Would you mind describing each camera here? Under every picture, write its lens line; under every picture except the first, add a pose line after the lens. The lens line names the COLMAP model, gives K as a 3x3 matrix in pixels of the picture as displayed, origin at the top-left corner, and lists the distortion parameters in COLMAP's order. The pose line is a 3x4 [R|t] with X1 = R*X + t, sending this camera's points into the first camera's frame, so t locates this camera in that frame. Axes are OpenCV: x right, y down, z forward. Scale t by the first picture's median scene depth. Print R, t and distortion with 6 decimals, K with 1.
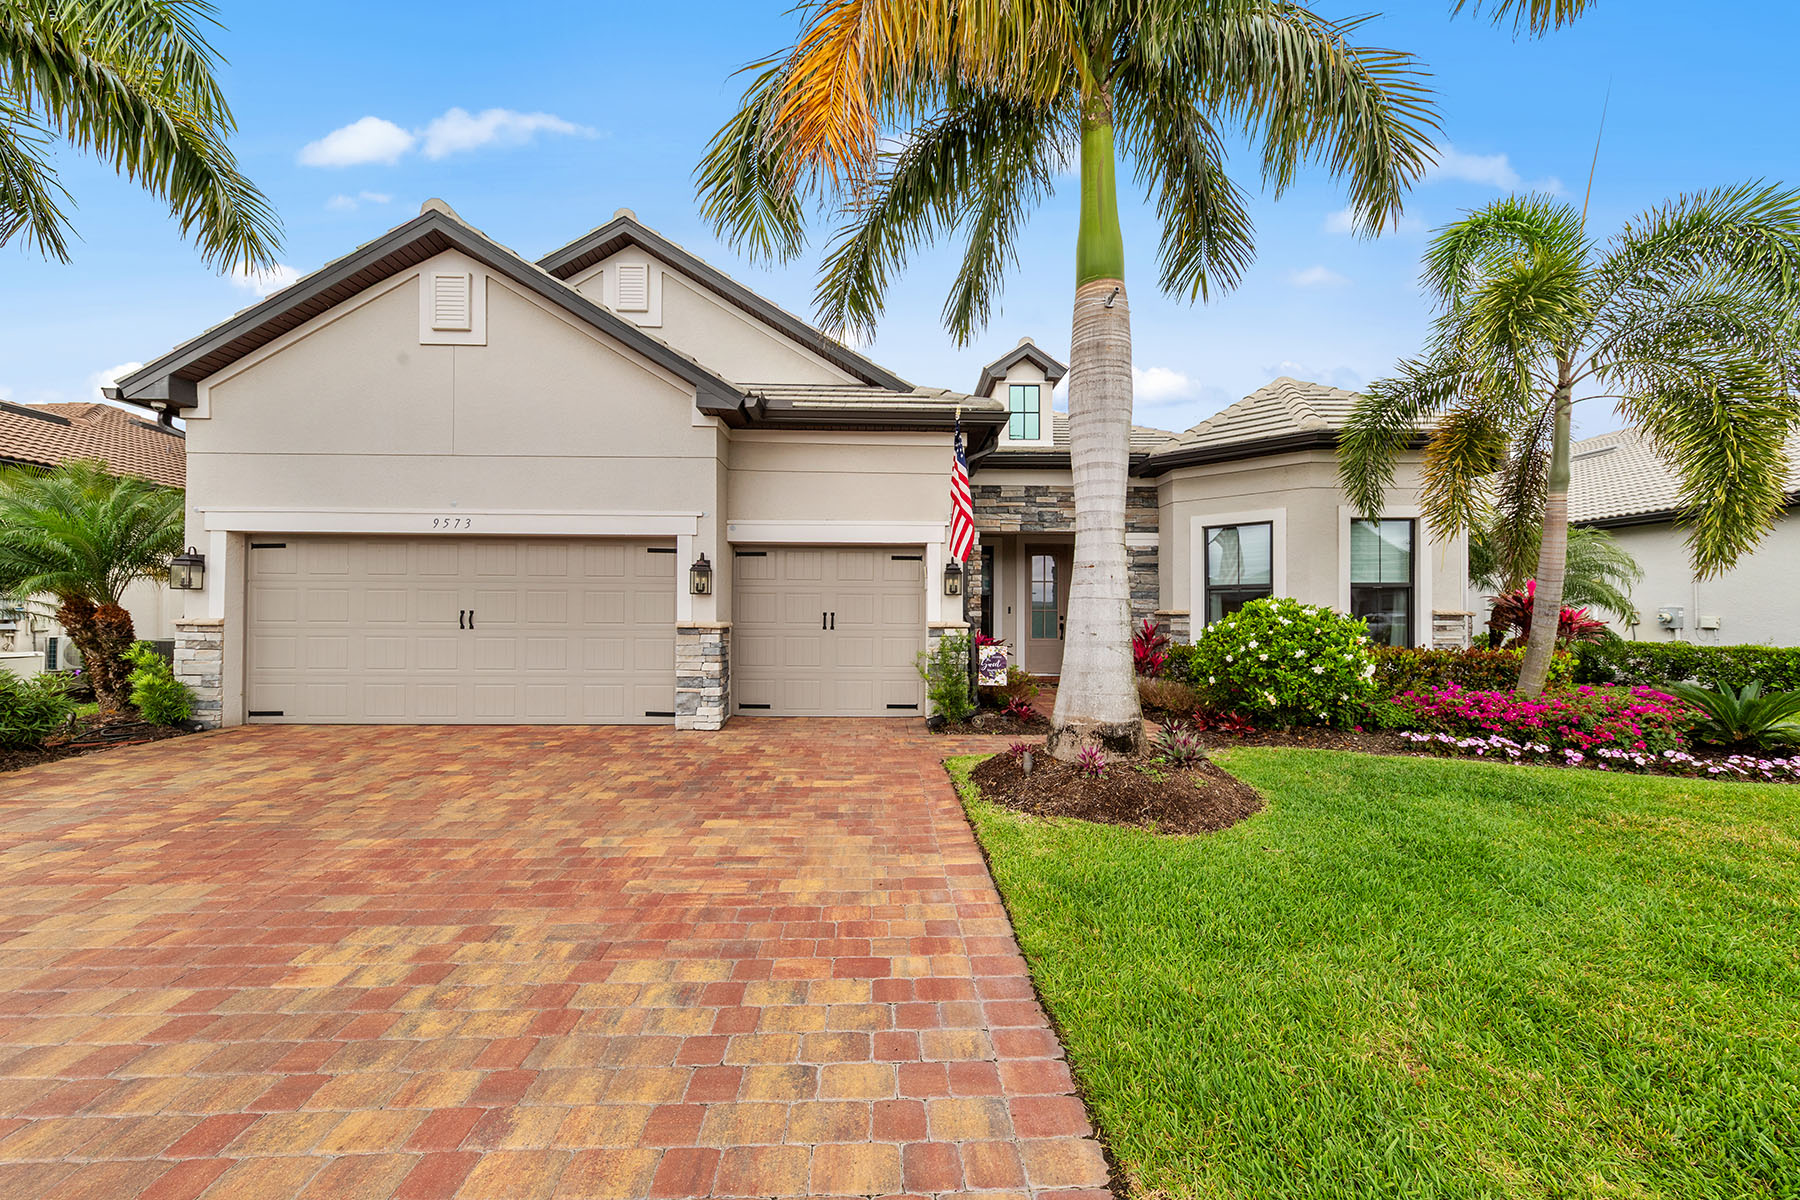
lens RADIAL K [[700.8, 0, 890.7], [0, 700.8, 609.5], [0, 0, 1]] dist [0.001285, 0.000046]
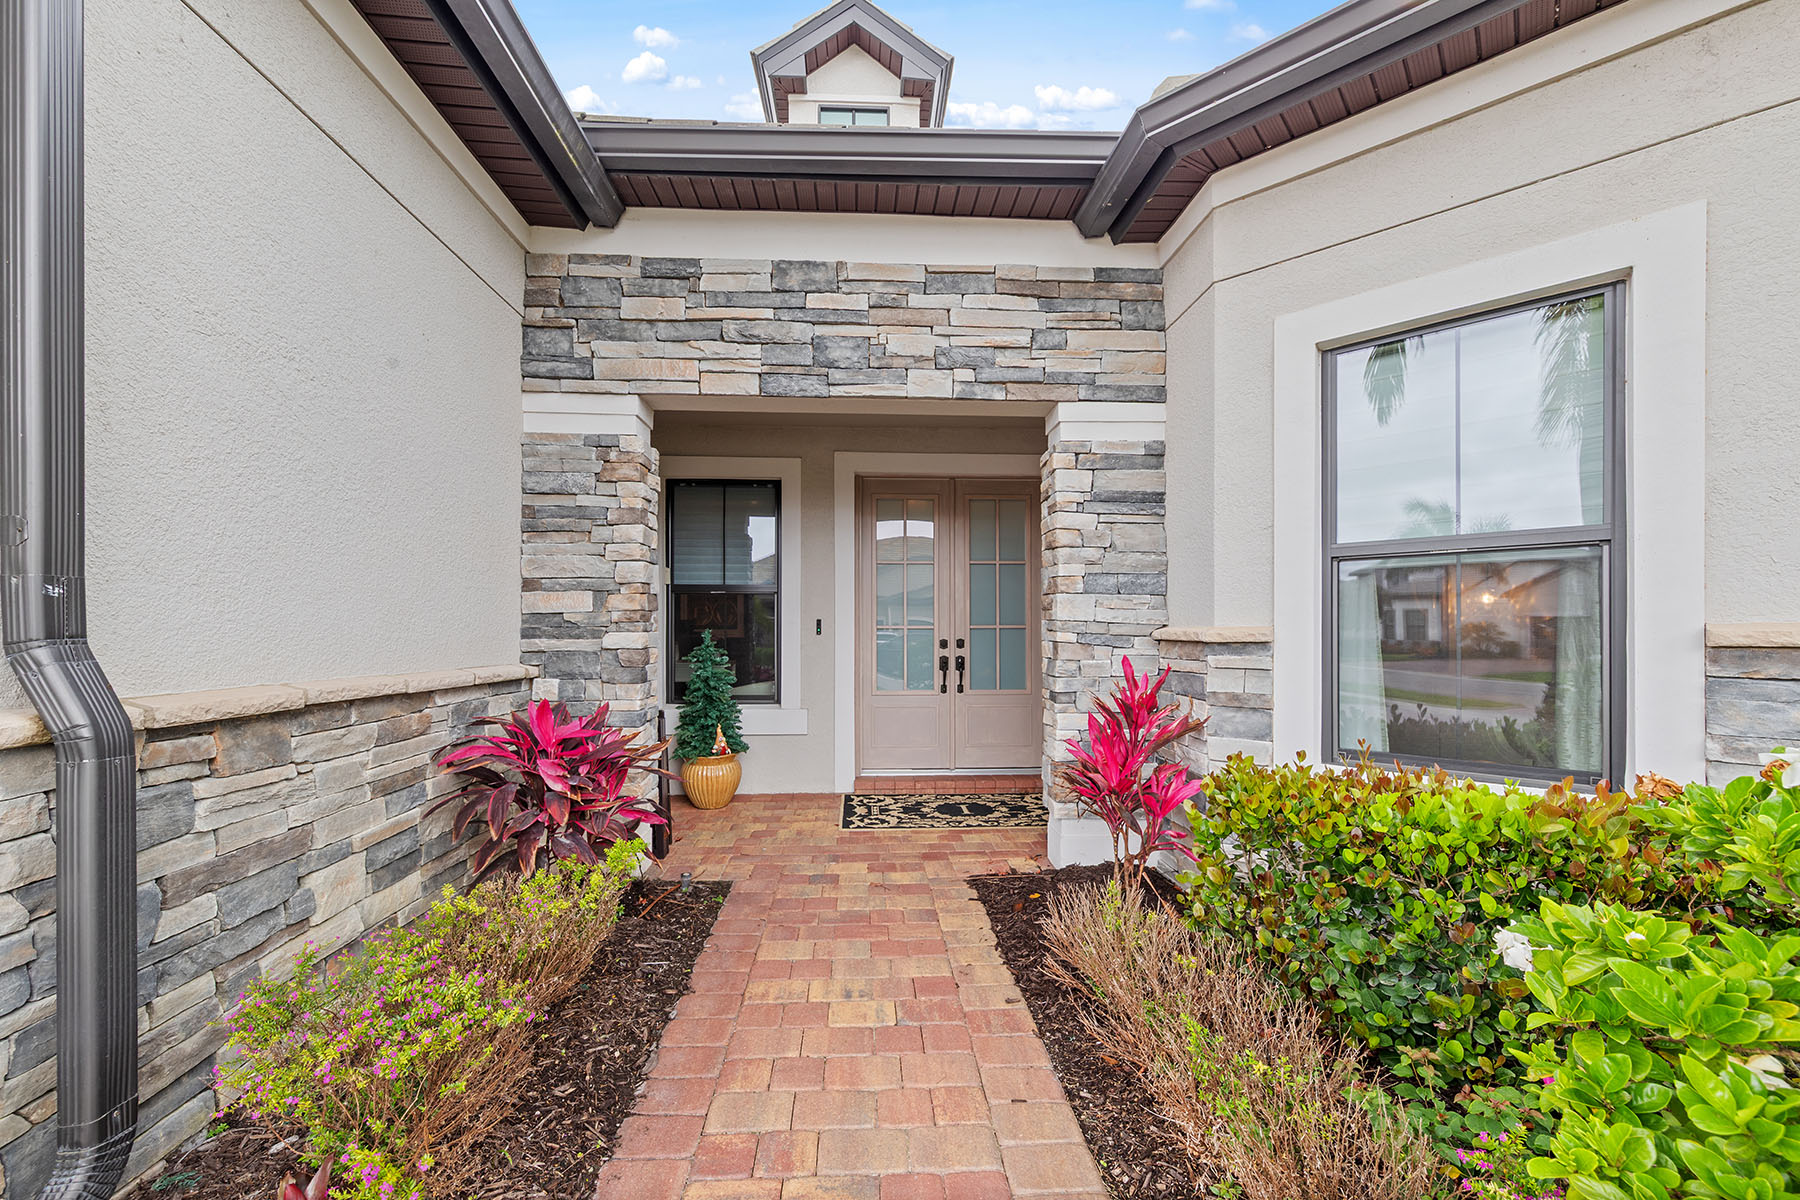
lens RADIAL K [[711.5, 0, 888.2], [0, 711.5, 623.1], [0, 0, 1]] dist [0.003478, 0.000221]
pose [[0.999973, -0.000796, 0.007282, 0.245239], [0.000830, 0.999989, -0.004718, 0.000406], [-0.007278, 0.004724, 0.999962, 0.657321]]
